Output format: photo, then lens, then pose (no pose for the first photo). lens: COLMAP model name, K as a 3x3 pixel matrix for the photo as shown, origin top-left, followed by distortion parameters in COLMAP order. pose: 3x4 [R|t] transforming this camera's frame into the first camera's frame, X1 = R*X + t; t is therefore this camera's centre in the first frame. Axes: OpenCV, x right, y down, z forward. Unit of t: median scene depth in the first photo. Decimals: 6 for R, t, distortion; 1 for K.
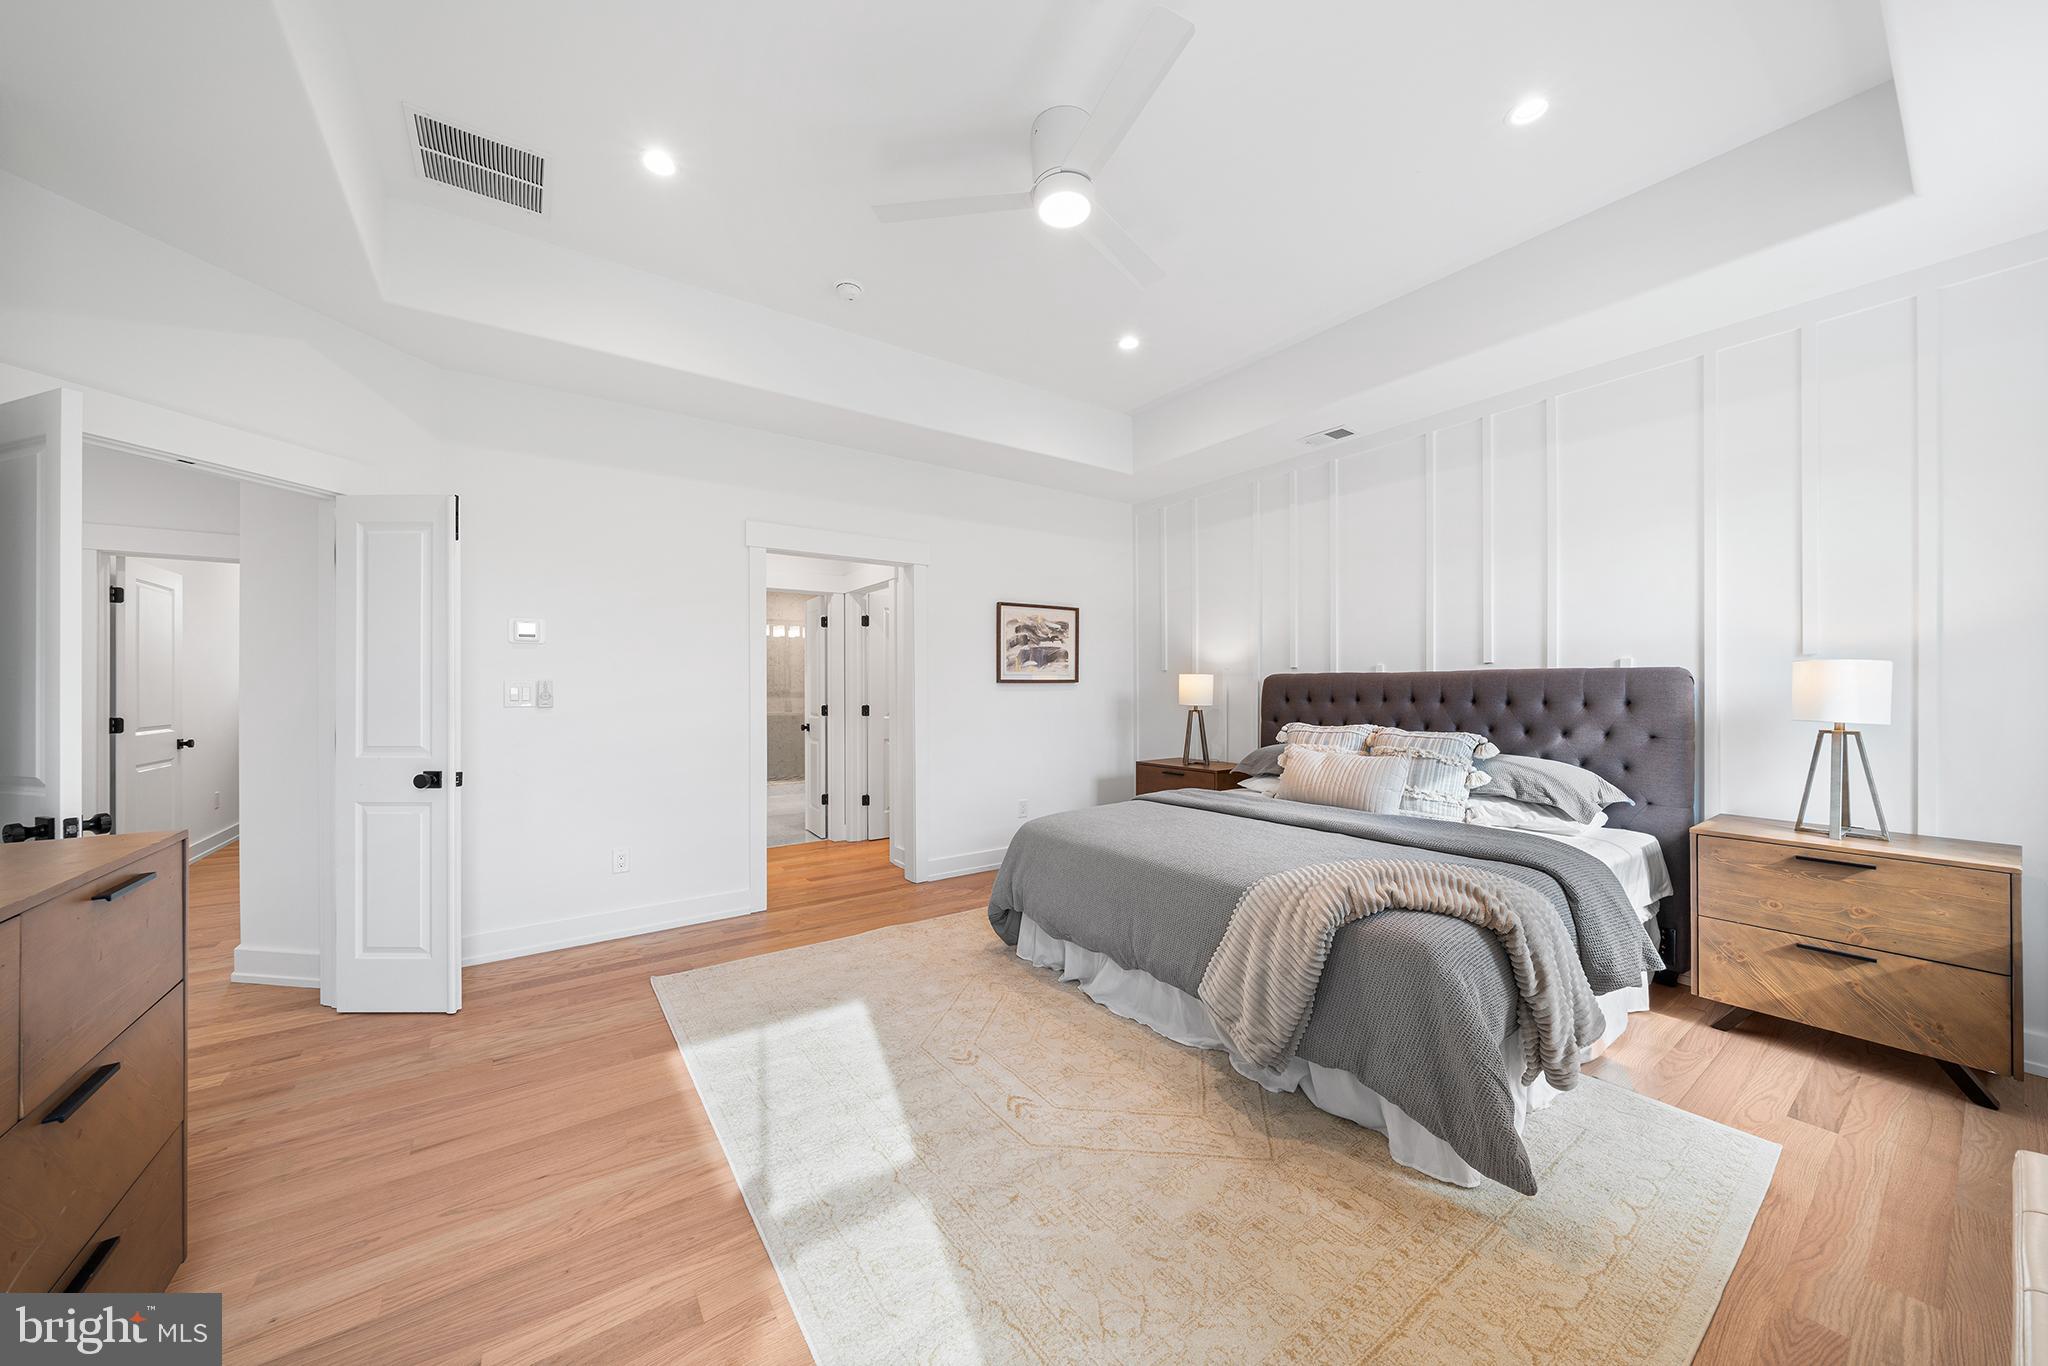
lens RADIAL K [[704.3, 0, 1022.3], [0, 704.3, 689.4], [0, 0, 1]] dist [-0.009590, -0.000008]
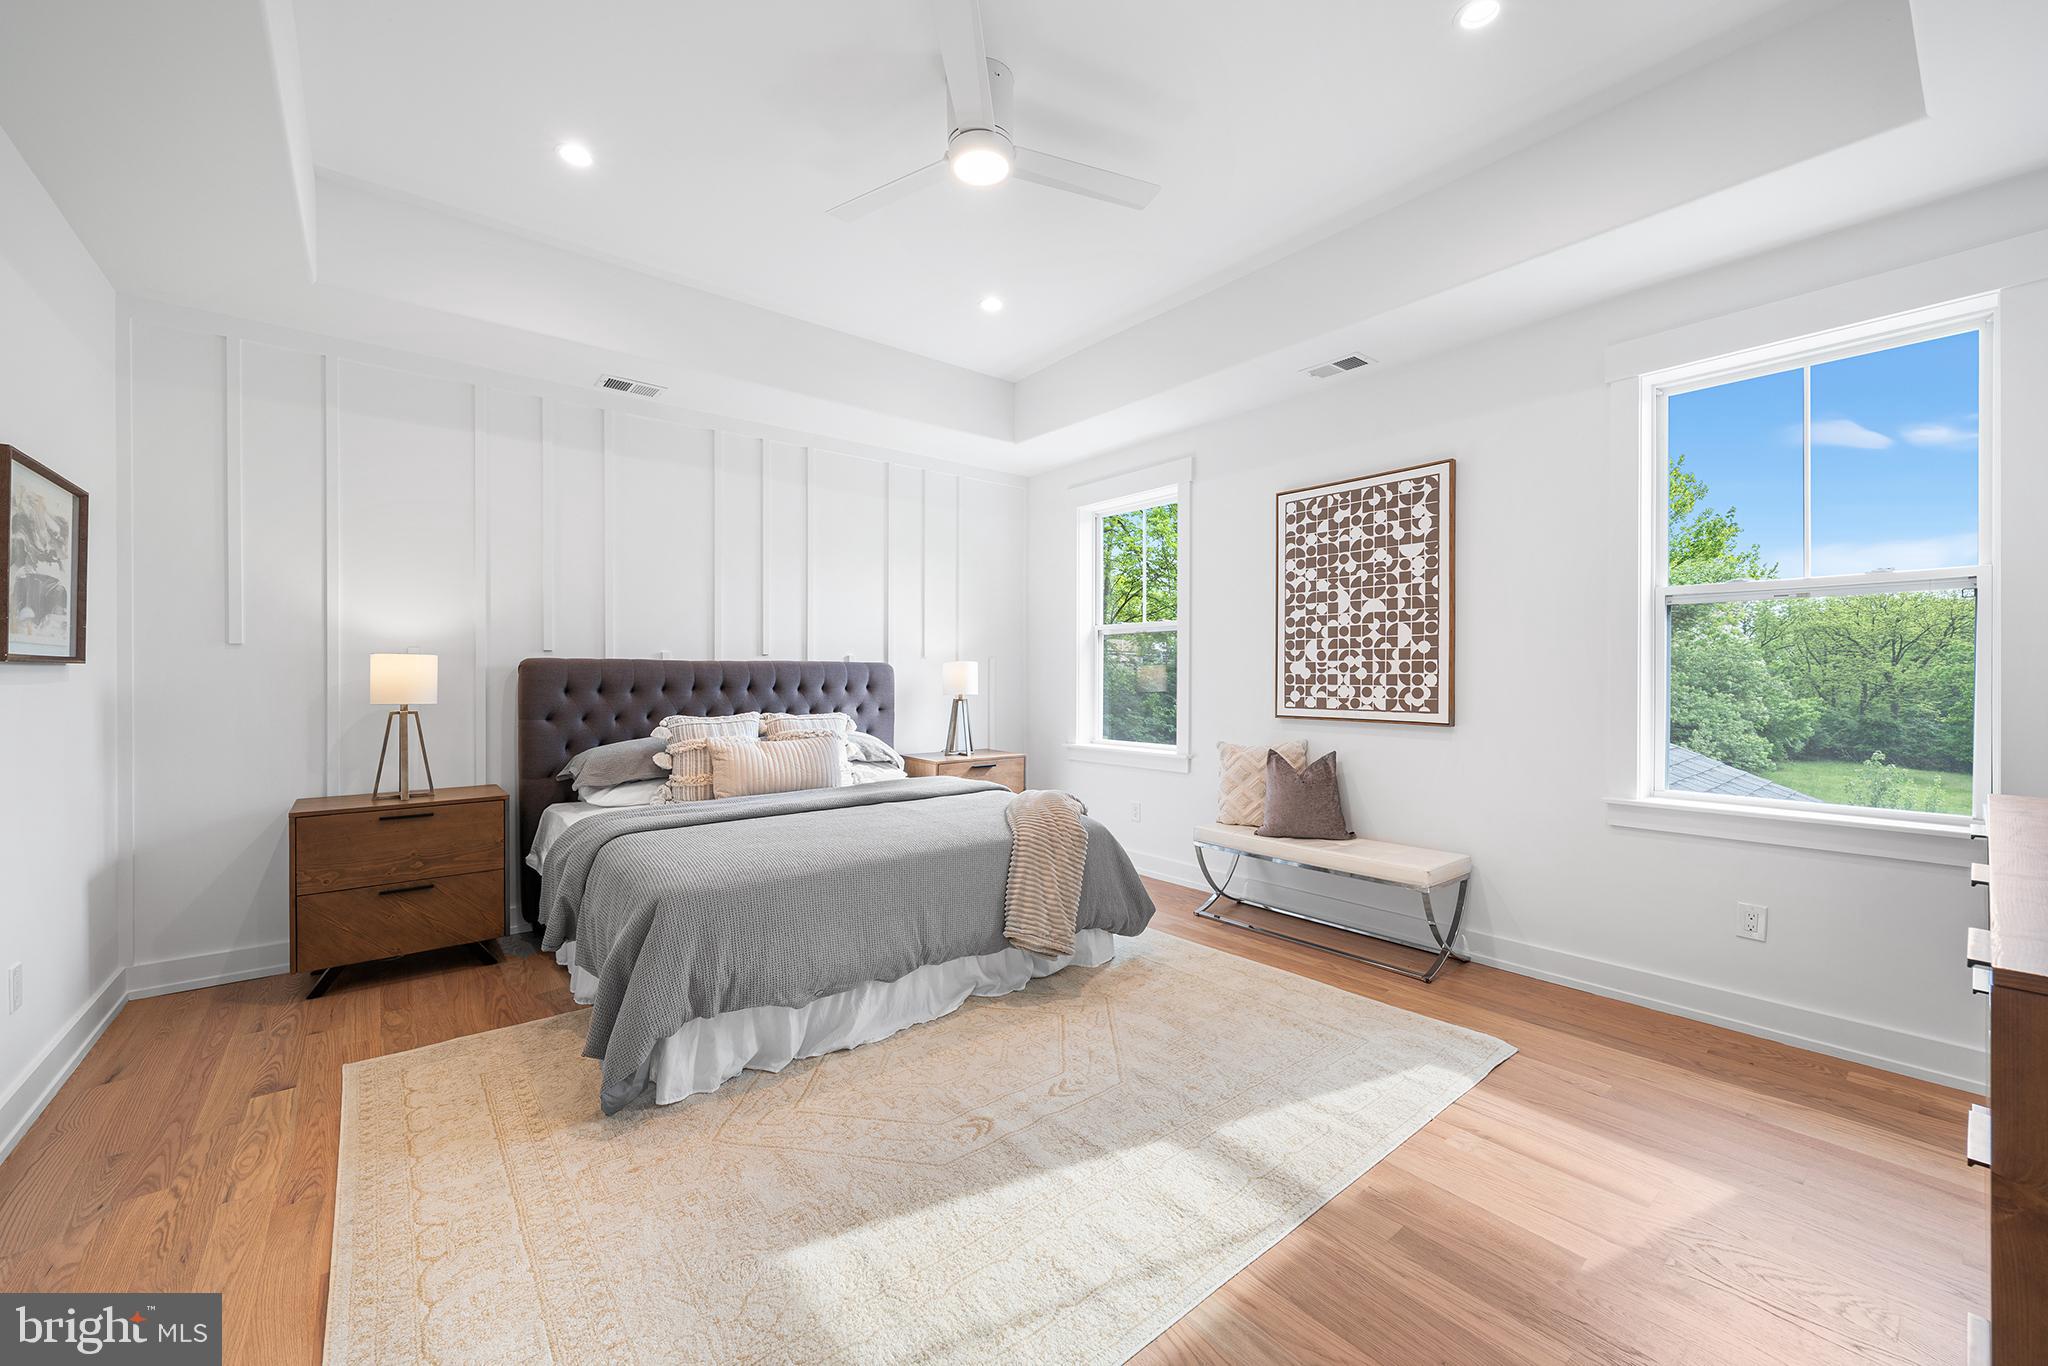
lens RADIAL K [[785.5, 0, 1023.4], [0, 785.5, 681.0], [0, 0, 1]] dist [0.001818, 0.000187]
pose [[-0.066680, -0.007512, 0.997746, -0.733323], [-0.003811, 0.999966, 0.007274, -0.006414], [-0.997767, -0.003317, -0.066706, 0.734287]]
